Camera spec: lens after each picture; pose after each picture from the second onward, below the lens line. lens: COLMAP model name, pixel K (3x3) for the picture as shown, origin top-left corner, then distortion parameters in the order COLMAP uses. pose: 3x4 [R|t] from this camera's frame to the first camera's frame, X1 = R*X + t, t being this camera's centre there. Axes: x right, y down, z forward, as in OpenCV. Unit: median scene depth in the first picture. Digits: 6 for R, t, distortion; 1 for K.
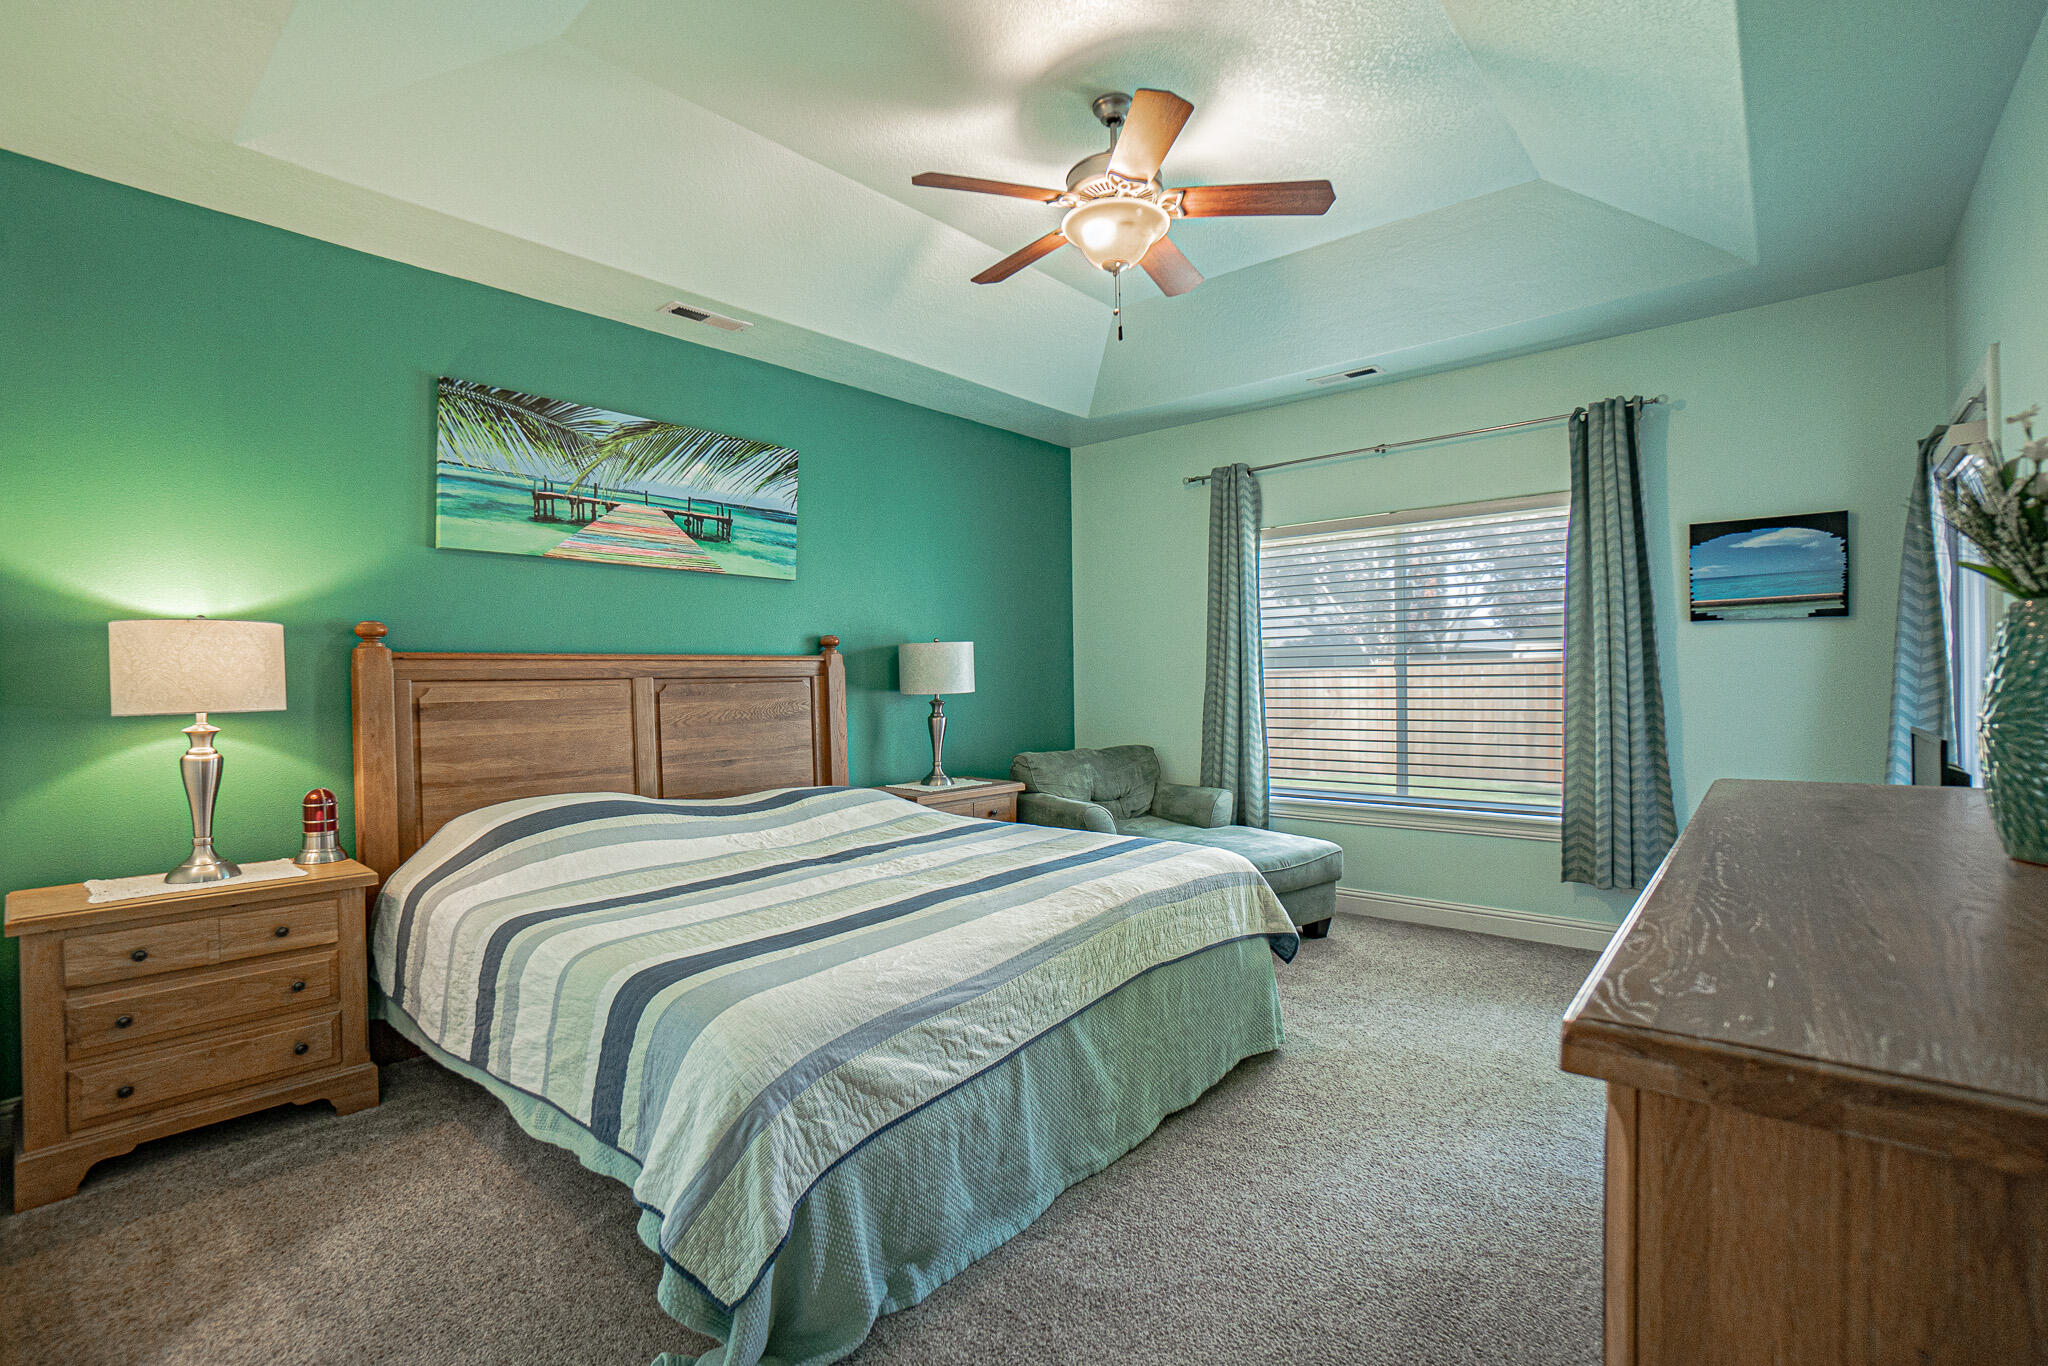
lens RADIAL K [[930.6, 0, 1025.6], [0, 930.6, 676.5], [0, 0, 1]] dist [-0.042264, -0.000354]
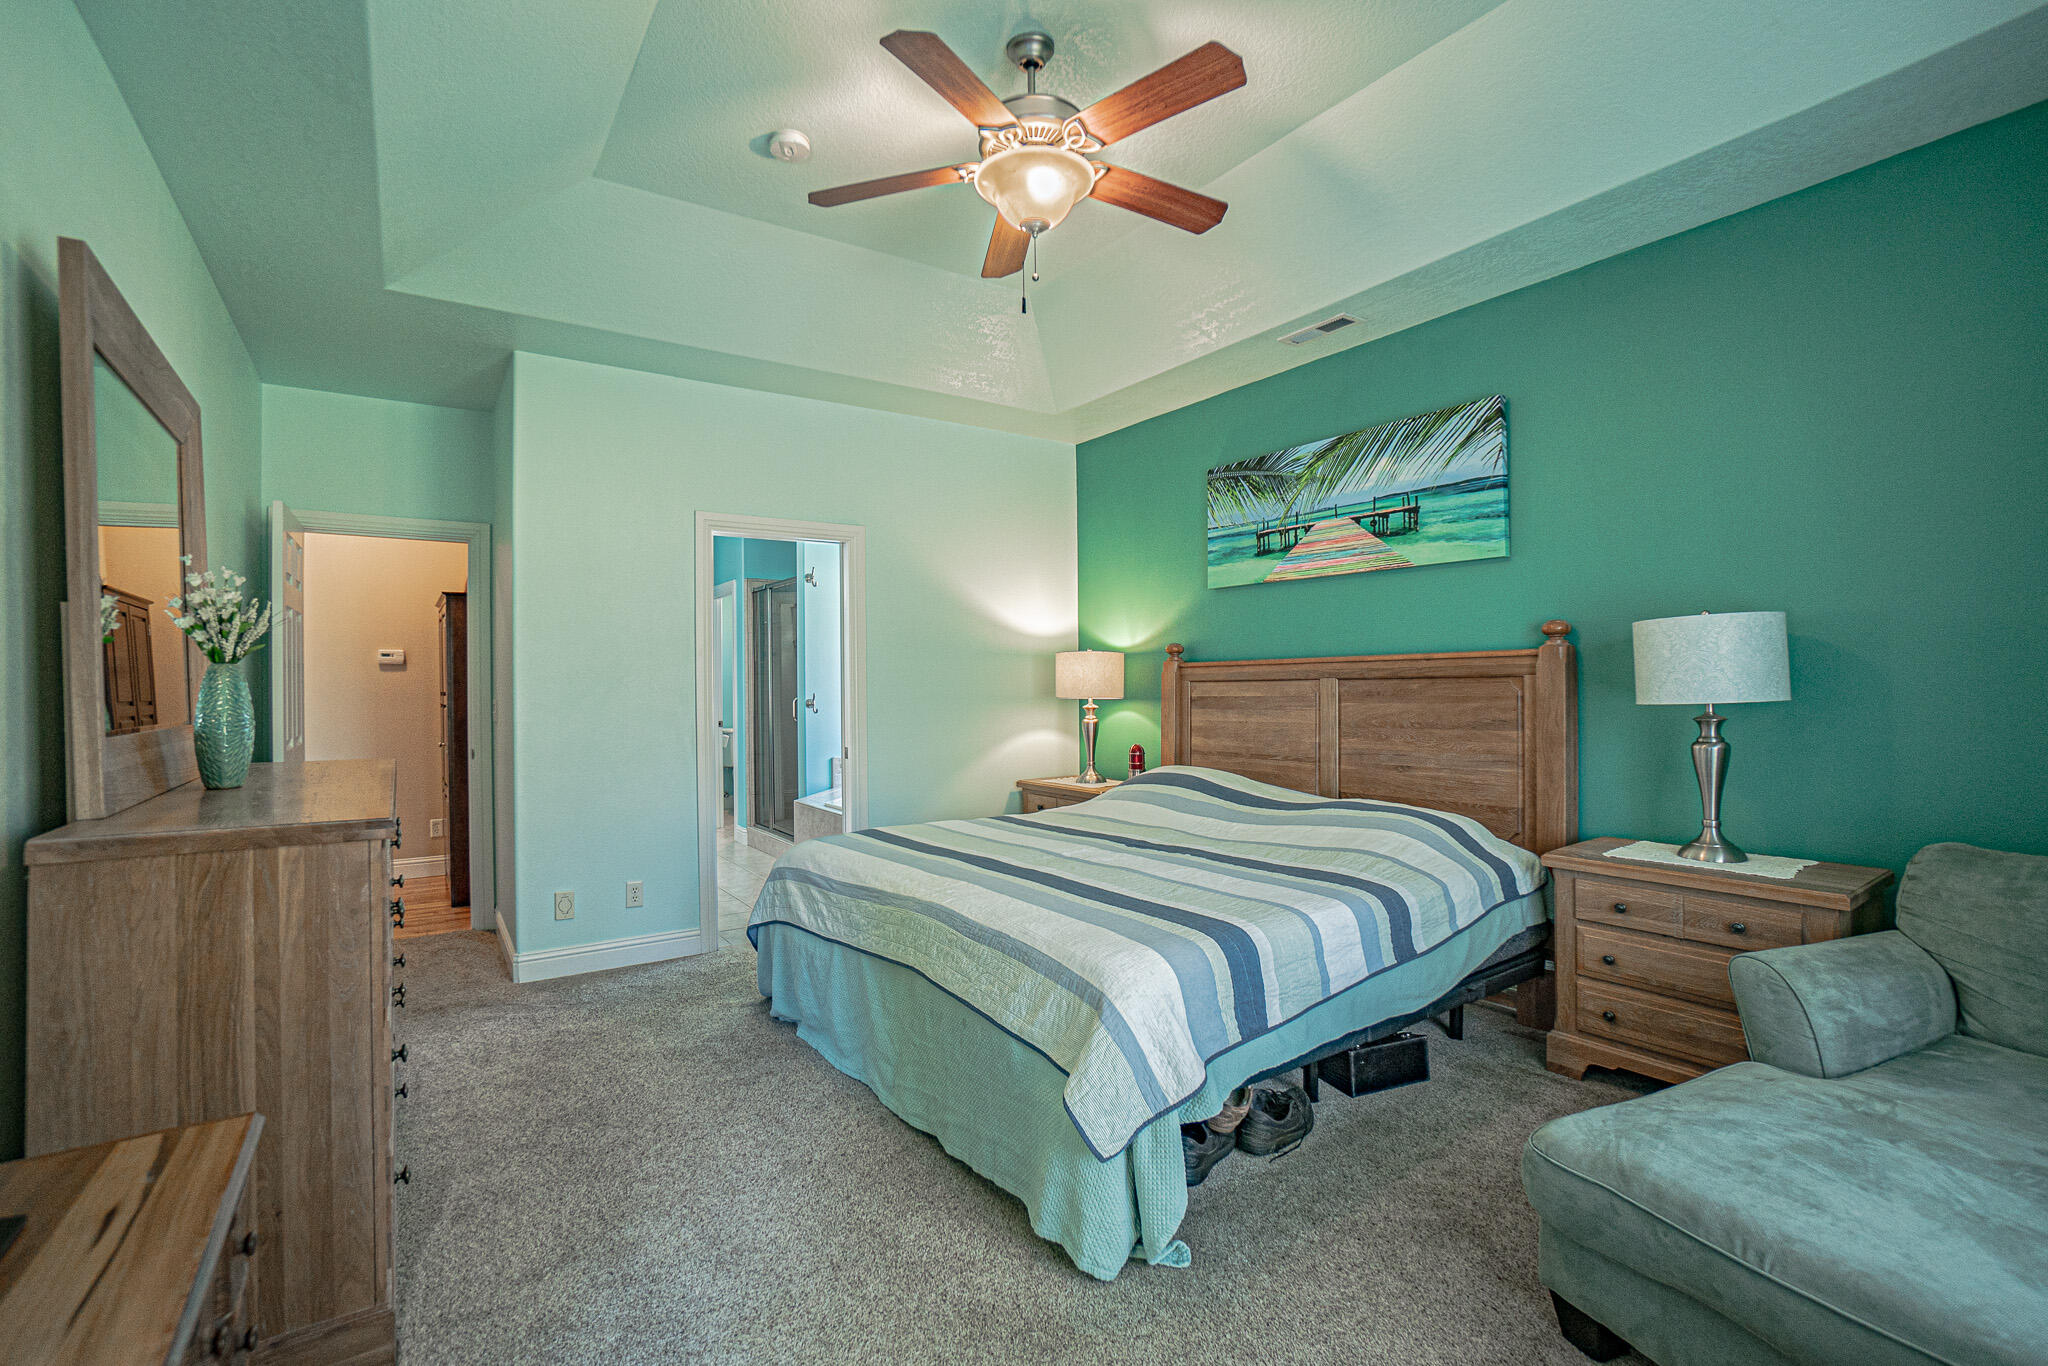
lens RADIAL K [[930.6, 0, 1023.8], [0, 930.6, 694.5], [0, 0, 1]] dist [-0.042264, -0.000354]
pose [[-0.251766, 0.017724, -0.967626, 0.736203], [0.007545, 0.999838, 0.016351, -0.000602], [0.967759, -0.003184, -0.251859, 0.933358]]
